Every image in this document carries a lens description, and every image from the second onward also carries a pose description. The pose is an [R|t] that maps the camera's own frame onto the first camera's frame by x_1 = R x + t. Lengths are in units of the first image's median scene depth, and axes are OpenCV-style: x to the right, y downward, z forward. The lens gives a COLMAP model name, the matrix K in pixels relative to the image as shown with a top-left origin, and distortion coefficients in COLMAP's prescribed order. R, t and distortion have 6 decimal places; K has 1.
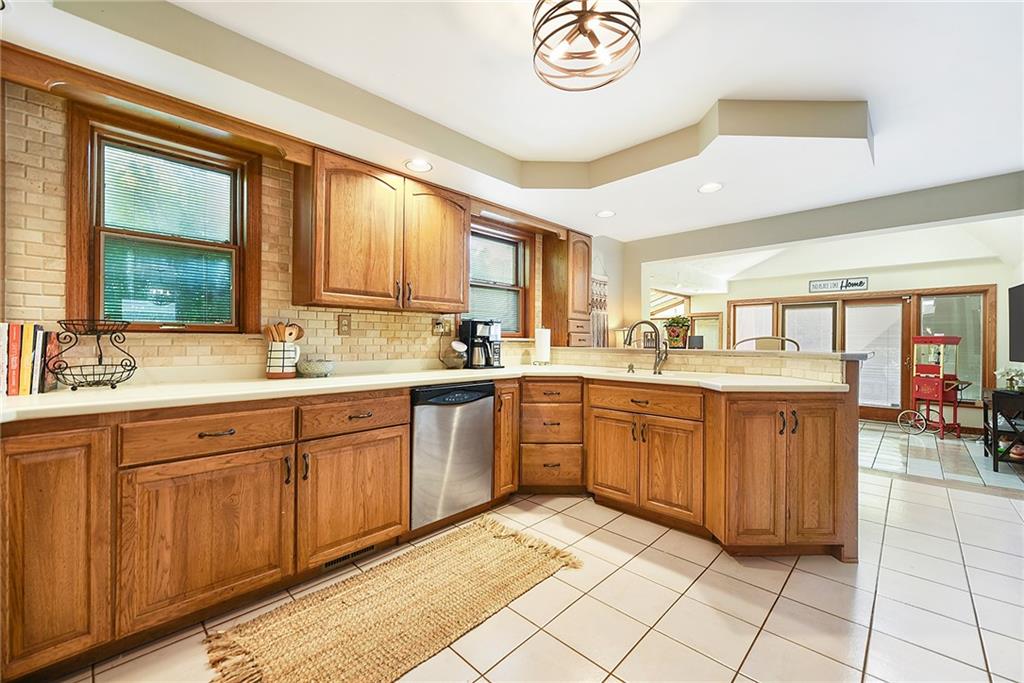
lens RADIAL K [[412.8, 0, 507.4], [0, 412.8, 342.5], [0, 0, 1]] dist [-0.003936, -0.000426]
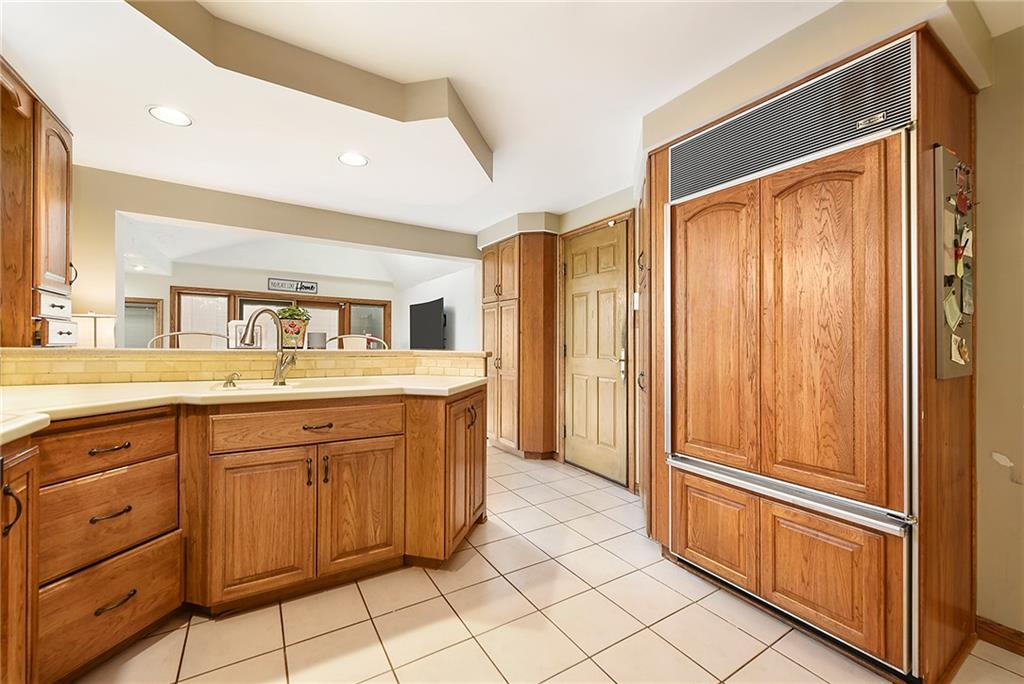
lens RADIAL K [[412.8, 0, 511.8], [0, 412.8, 343.5], [0, 0, 1]] dist [-0.003936, -0.000426]
pose [[0.219002, -0.000968, 0.975724, -0.245887], [-0.011321, 0.999930, 0.003533, -0.002202], [-0.975659, -0.011820, 0.218975, 0.461220]]
